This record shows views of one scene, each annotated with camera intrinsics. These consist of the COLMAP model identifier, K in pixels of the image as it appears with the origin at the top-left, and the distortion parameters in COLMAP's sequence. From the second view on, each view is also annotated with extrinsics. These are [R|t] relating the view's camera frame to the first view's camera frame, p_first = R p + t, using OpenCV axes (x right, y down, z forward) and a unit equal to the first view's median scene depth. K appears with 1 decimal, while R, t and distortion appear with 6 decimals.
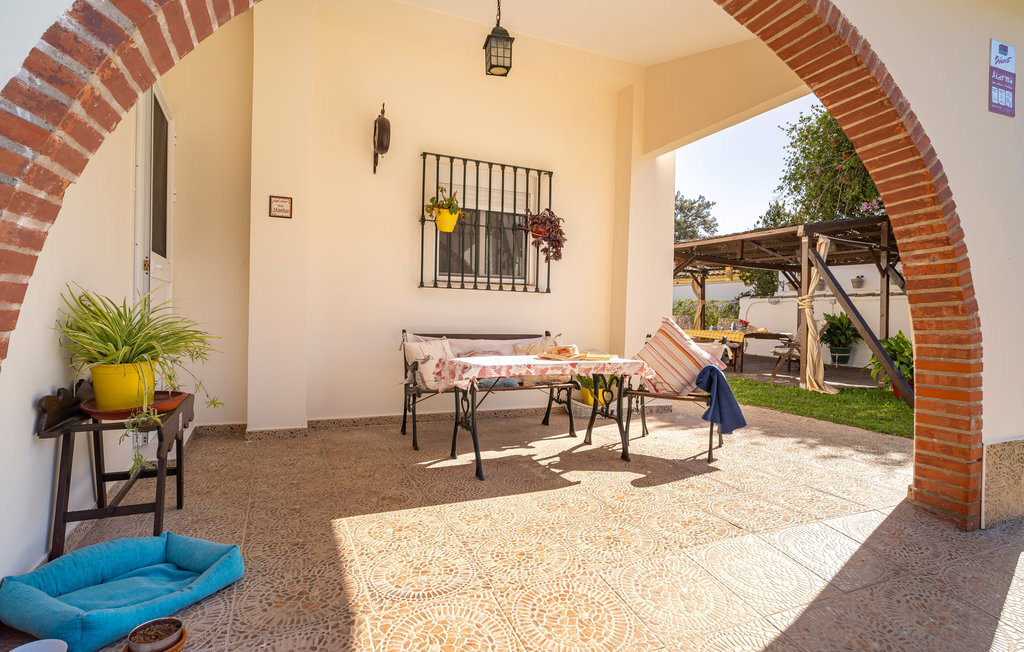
lens RADIAL K [[526.9, 0, 505.6], [0, 526.9, 319.1], [0, 0, 1]] dist [-0.000155, 0.000296]
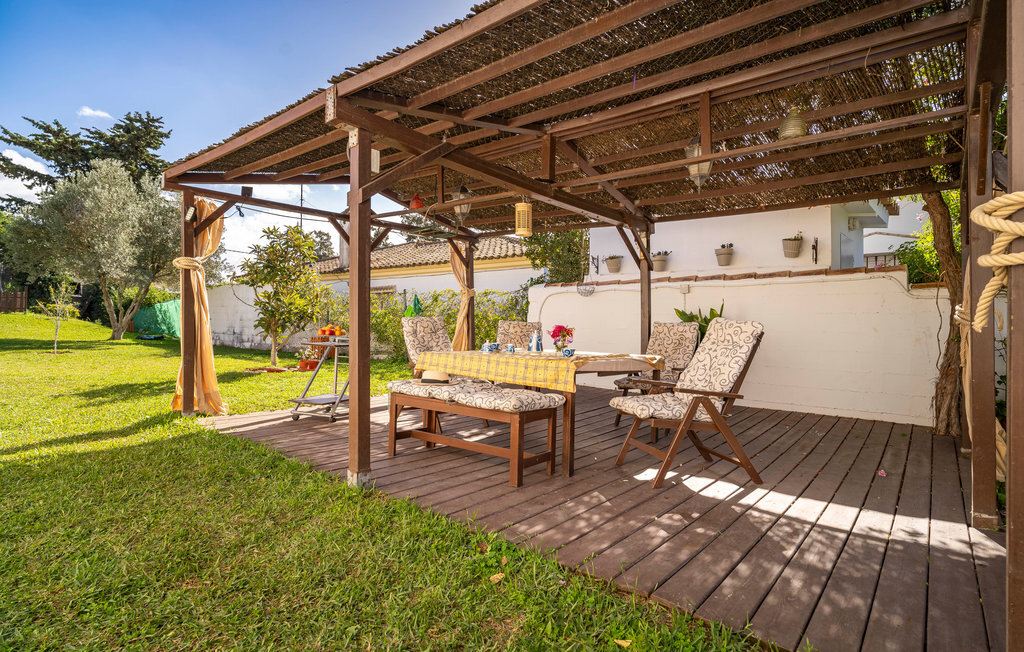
lens RADIAL K [[526.9, 0, 511.5], [0, 526.9, 322.5], [0, 0, 1]] dist [-0.000155, 0.000296]
pose [[0.909801, -0.015244, 0.414766, 0.227228], [0.014661, 0.999882, 0.004590, -0.003191], [-0.414787, 0.001905, 0.909917, 0.590816]]
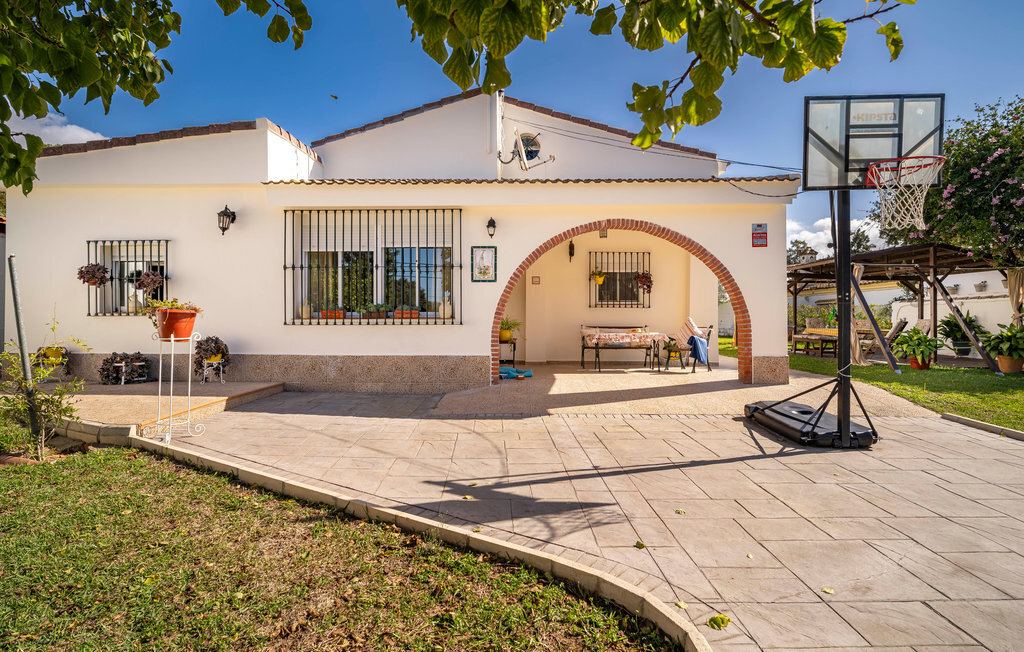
lens RADIAL K [[526.9, 0, 514.5], [0, 526.9, 326.4], [0, 0, 1]] dist [-0.000155, 0.000296]
pose [[0.913677, -0.011073, -0.406290, 0.194105], [0.010423, 0.999938, -0.003813, 0.012573], [0.406308, -0.000751, 0.913736, -0.517288]]
